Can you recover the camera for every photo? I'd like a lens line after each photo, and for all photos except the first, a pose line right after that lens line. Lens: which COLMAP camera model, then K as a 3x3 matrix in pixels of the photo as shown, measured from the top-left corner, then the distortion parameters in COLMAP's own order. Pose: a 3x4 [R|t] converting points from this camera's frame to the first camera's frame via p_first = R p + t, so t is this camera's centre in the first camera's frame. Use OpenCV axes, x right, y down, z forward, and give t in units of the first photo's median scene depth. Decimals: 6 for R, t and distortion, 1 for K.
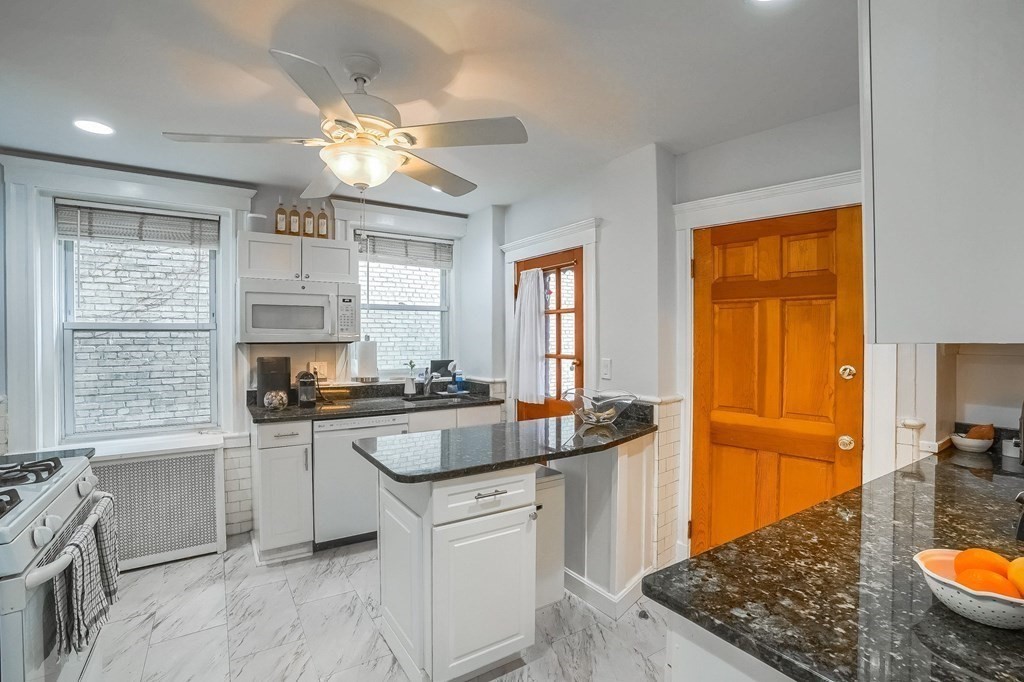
lens RADIAL K [[471.2, 0, 510.4], [0, 471.2, 332.1], [0, 0, 1]] dist [-0.067823, 0.026962]
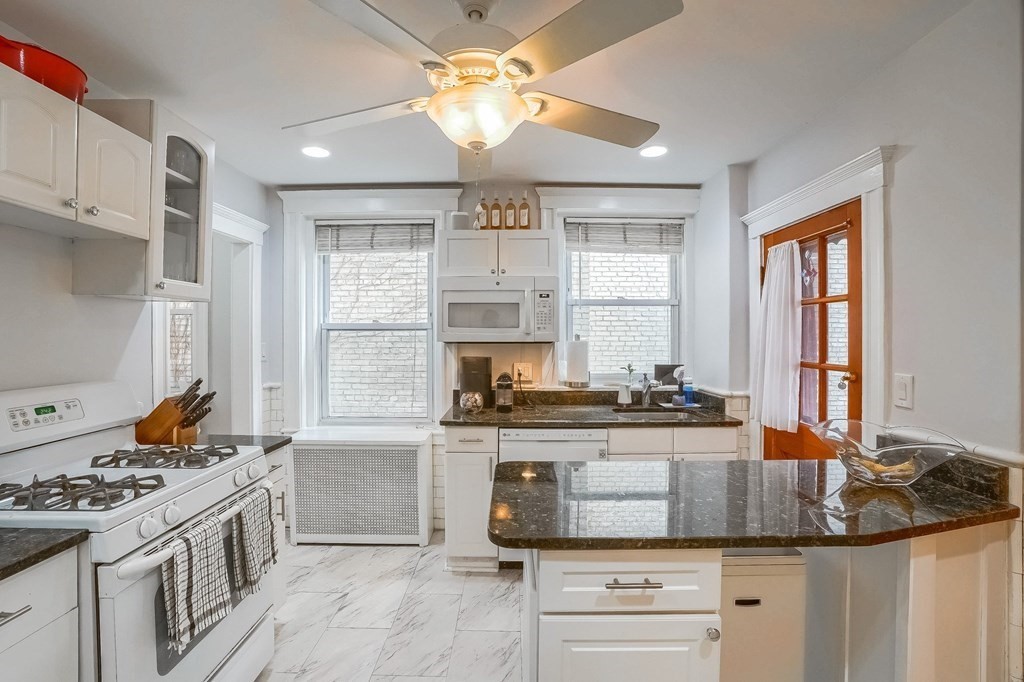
lens RADIAL K [[471.2, 0, 510.4], [0, 471.2, 332.1], [0, 0, 1]] dist [-0.067823, 0.026962]
pose [[0.839166, -0.000330, -0.543875, 0.083735], [0.002628, 0.999991, 0.003448, -0.001295], [0.543869, -0.004323, 0.839159, 0.198874]]
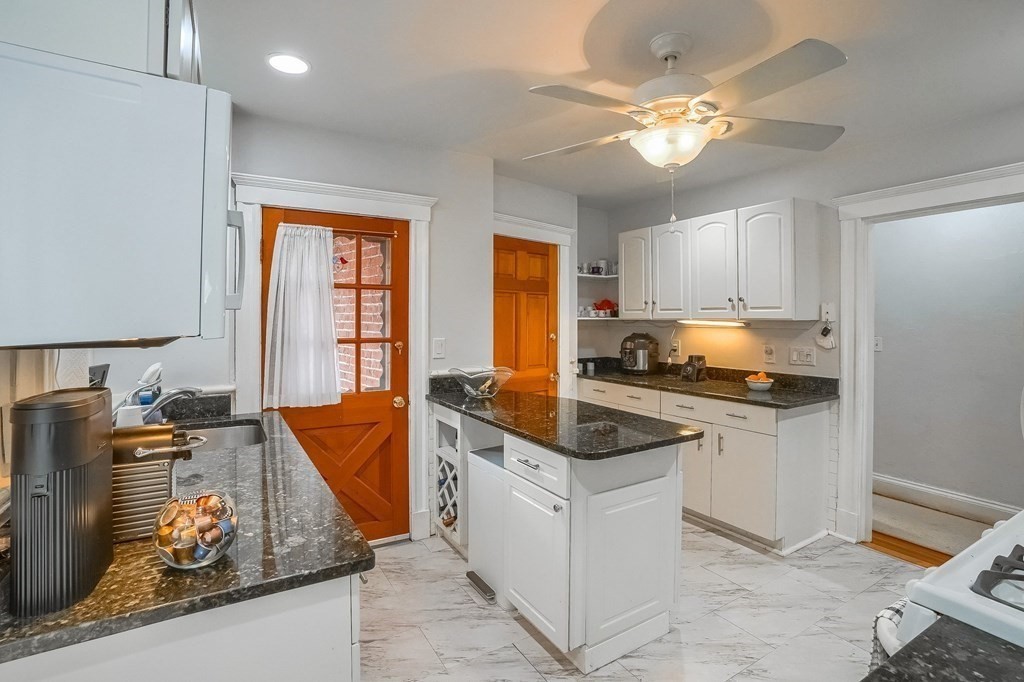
lens RADIAL K [[477.9, 0, 492.8], [0, 477.9, 315.3], [0, 0, 1]] dist [-0.072814, 0.027516]
pose [[0.057904, 0.008035, 0.998290, -0.718651], [-0.007100, 0.999946, -0.007636, 0.011524], [-0.998297, -0.006646, 0.057958, 0.715719]]
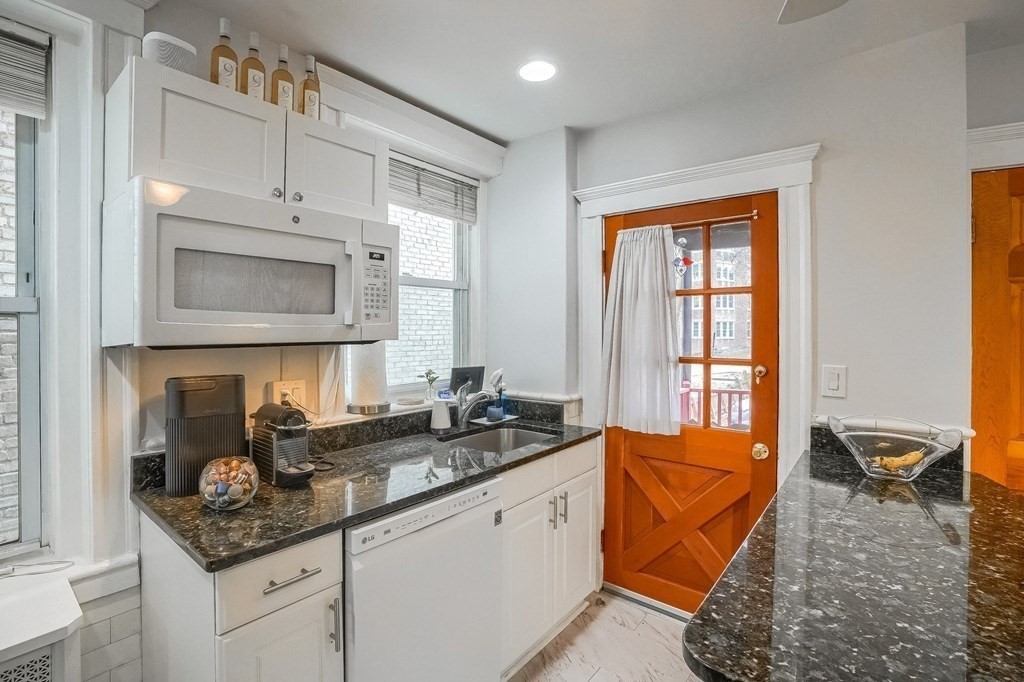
lens RADIAL K [[478.3, 0, 514.2], [0, 478.3, 327.7], [0, 0, 1]] dist [-0.054314, 0.016220]
pose [[0.949424, 0.002943, 0.313984, -0.355130], [-0.004987, 0.999971, 0.005705, 0.003287], [-0.313959, -0.006982, 0.949411, 0.464014]]
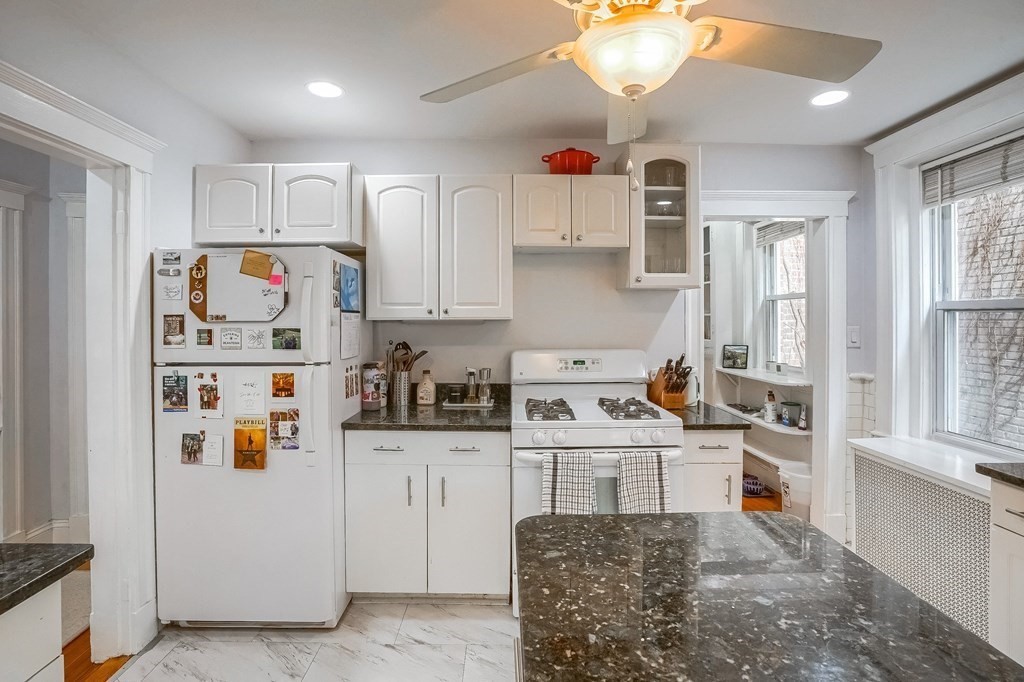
lens RADIAL K [[478.3, 0, 514.2], [0, 478.3, 327.7], [0, 0, 1]] dist [-0.054314, 0.016220]
pose [[-0.516355, 0.012735, -0.856280, 0.173282], [0.007740, 0.999918, 0.010204, 0.010934], [0.856340, -0.001359, -0.516411, 0.639228]]
